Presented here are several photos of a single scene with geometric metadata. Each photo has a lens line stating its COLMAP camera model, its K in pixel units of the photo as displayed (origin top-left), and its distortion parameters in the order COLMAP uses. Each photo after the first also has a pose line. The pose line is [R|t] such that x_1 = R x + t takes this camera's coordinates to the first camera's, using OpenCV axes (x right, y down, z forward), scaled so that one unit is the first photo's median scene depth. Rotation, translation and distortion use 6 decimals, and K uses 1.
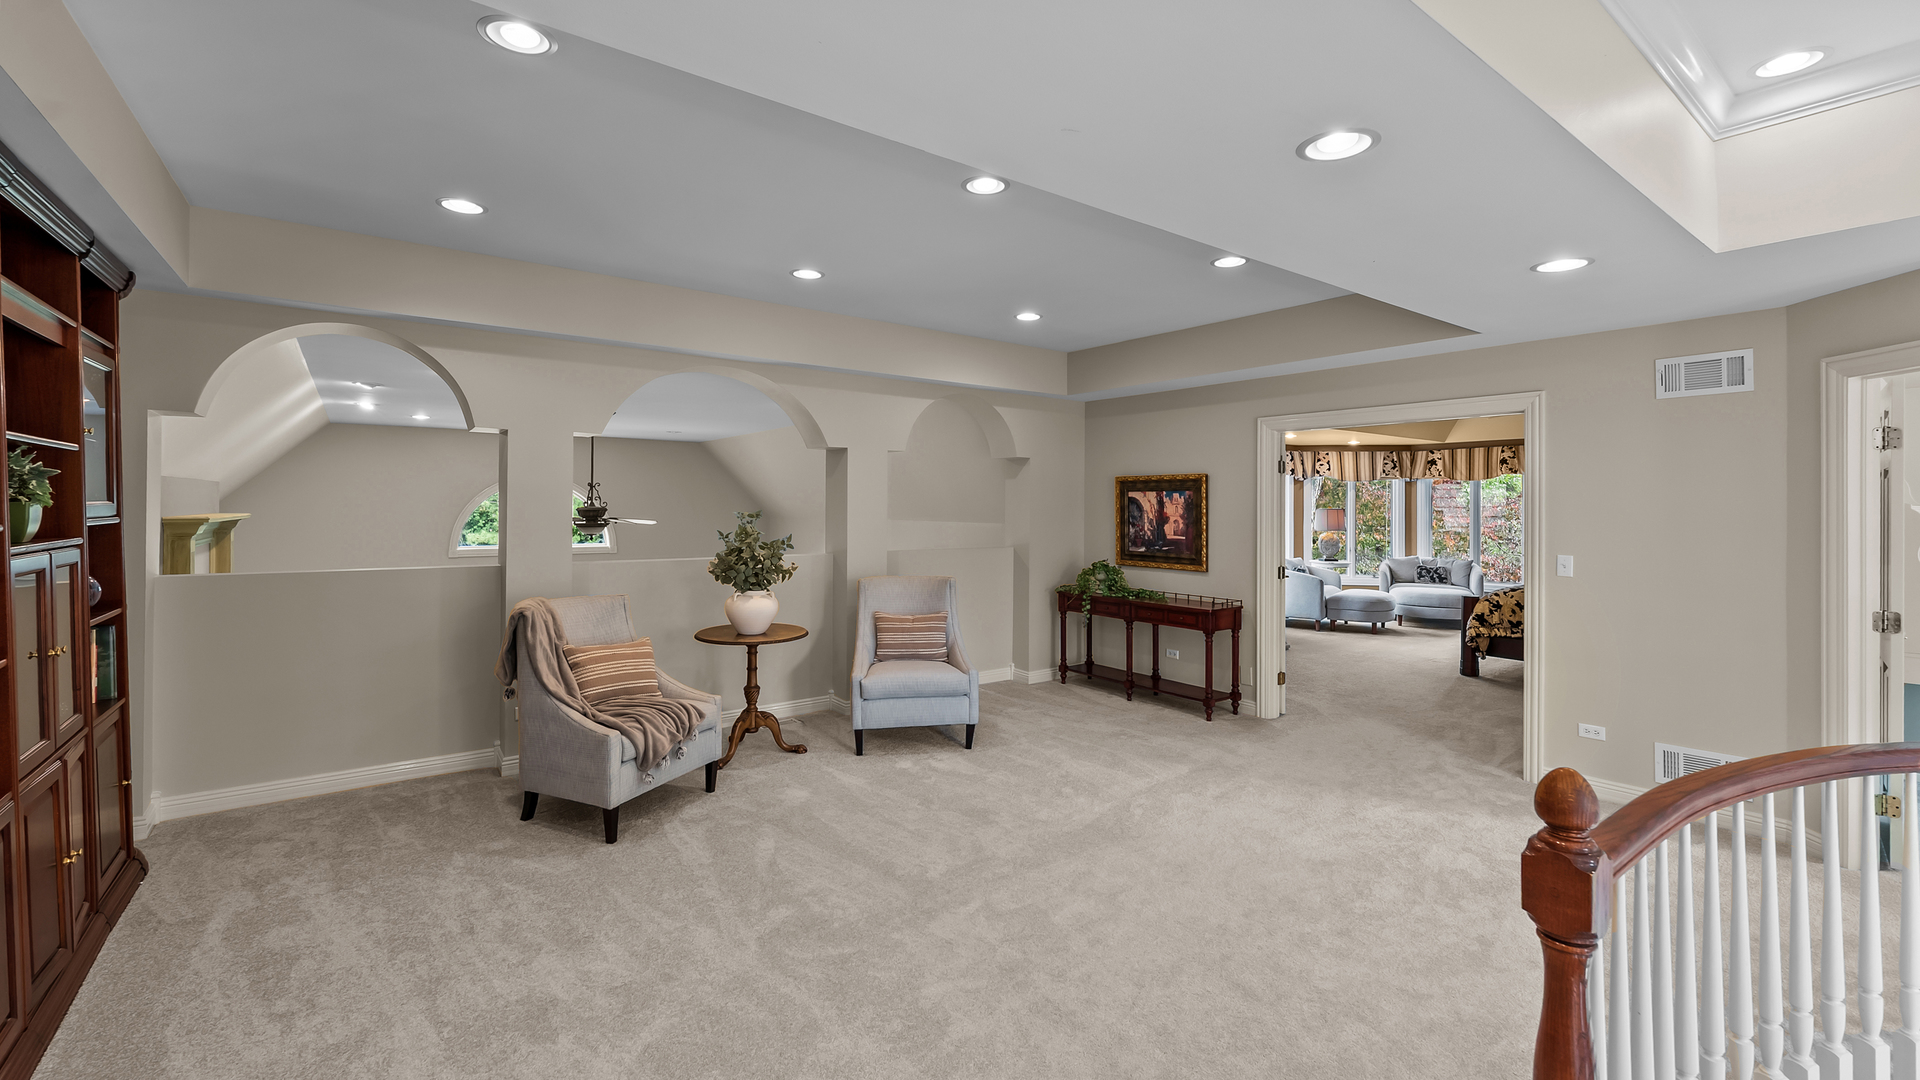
lens RADIAL K [[796.1, 0, 958.0], [0, 796.1, 506.5], [0, 0, 1]] dist [-0.001097, -0.000451]
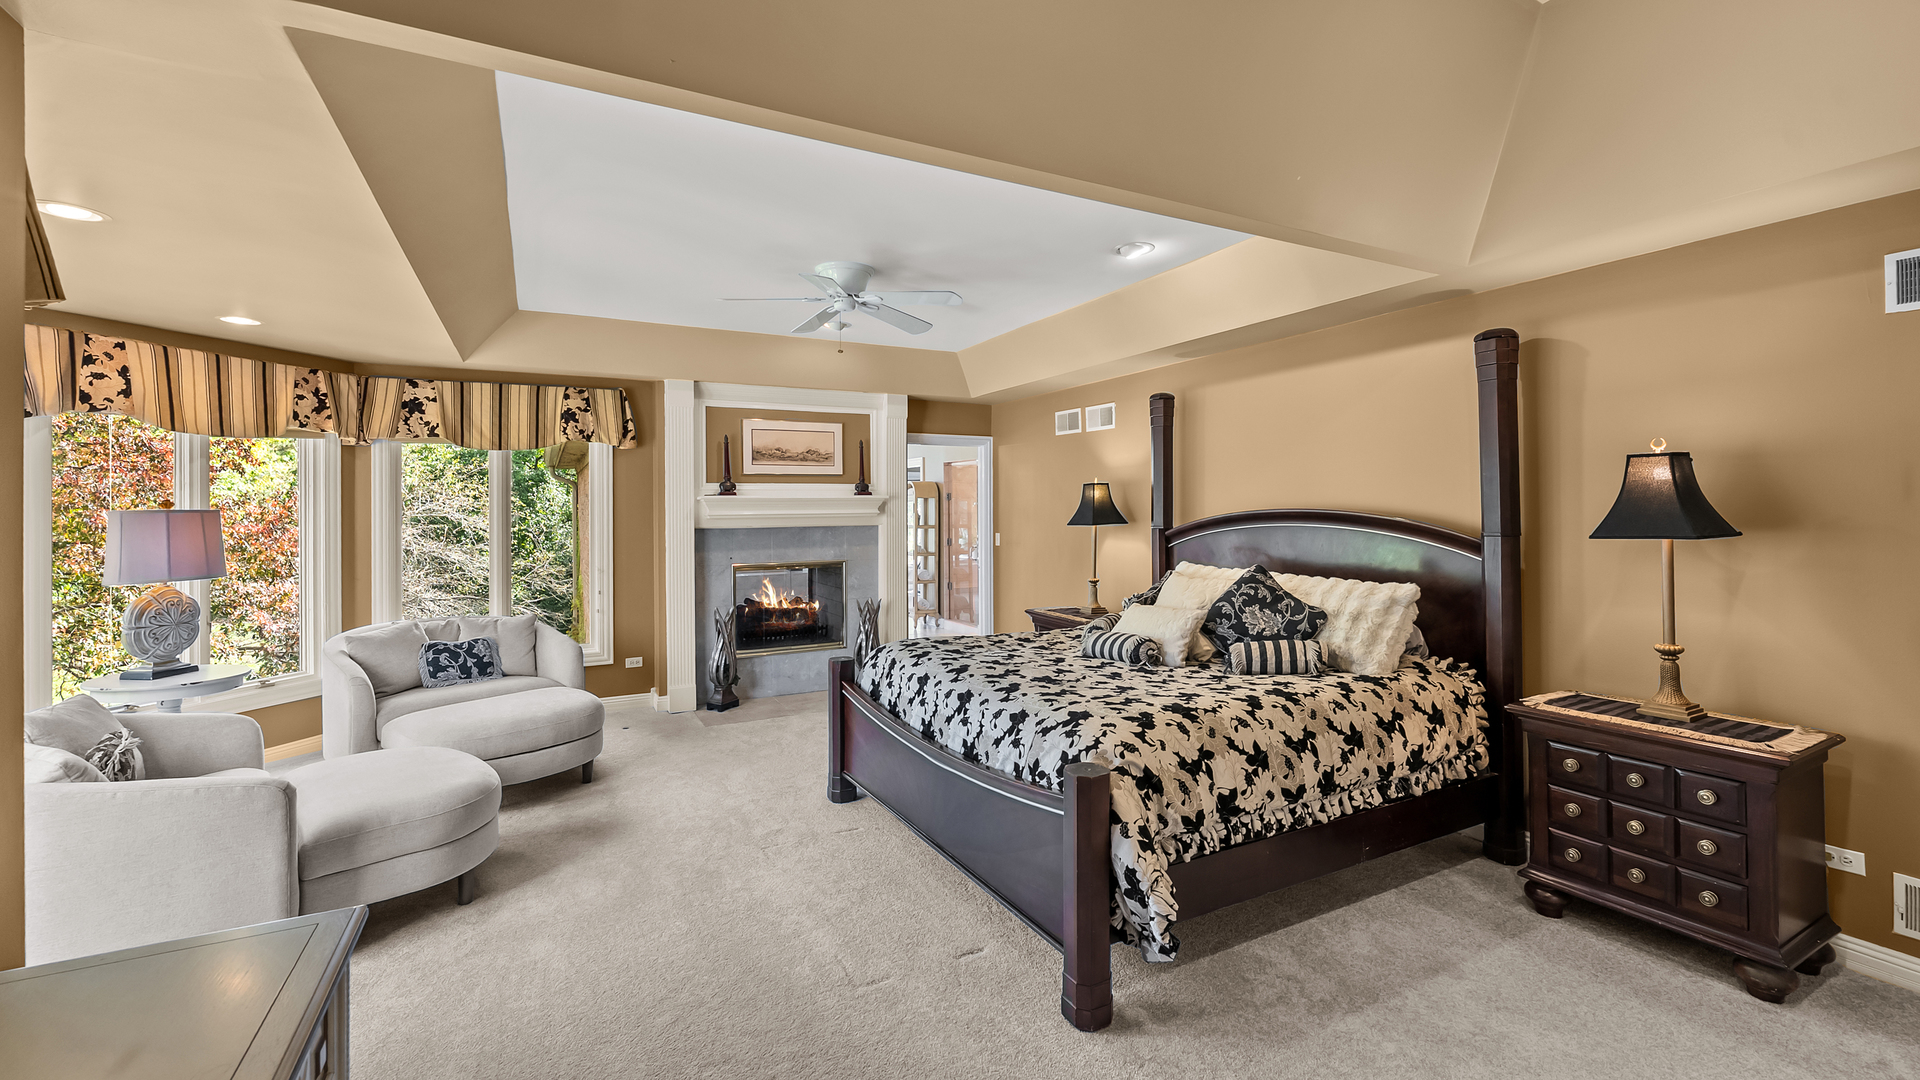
lens RADIAL K [[796.1, 0, 958.0], [0, 796.1, 506.5], [0, 0, 1]] dist [-0.001097, -0.000451]
pose [[0.157747, -0.004068, 0.987471, 0.202184], [0.009053, 0.999955, 0.002673, 0.003138], [-0.987438, 0.008518, 0.157777, 0.633825]]
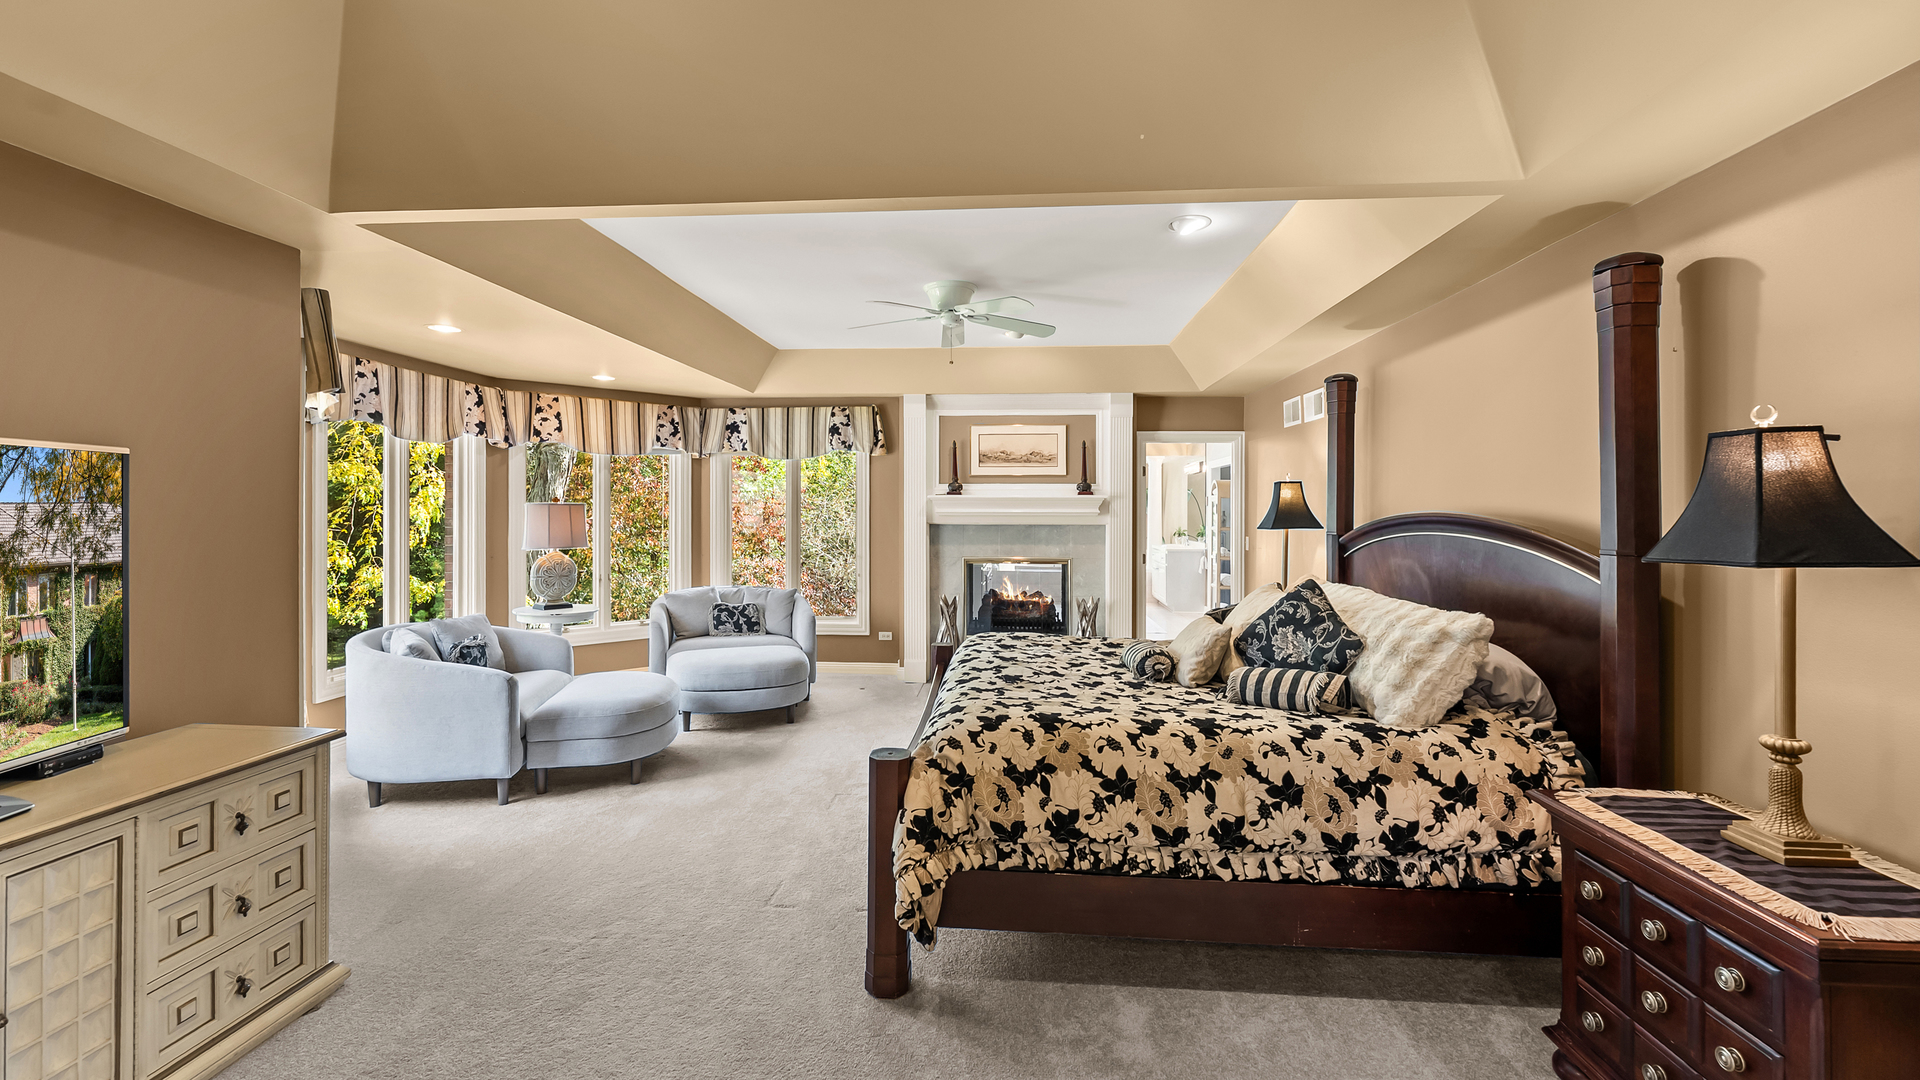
lens RADIAL K [[796.1, 0, 958.0], [0, 796.1, 506.5], [0, 0, 1]] dist [-0.001097, -0.000451]
pose [[0.661906, -0.000410, 0.749587, 0.258444], [-0.000479, 0.999999, 0.000971, 0.003902], [-0.749587, -0.001002, 0.661905, 0.476798]]
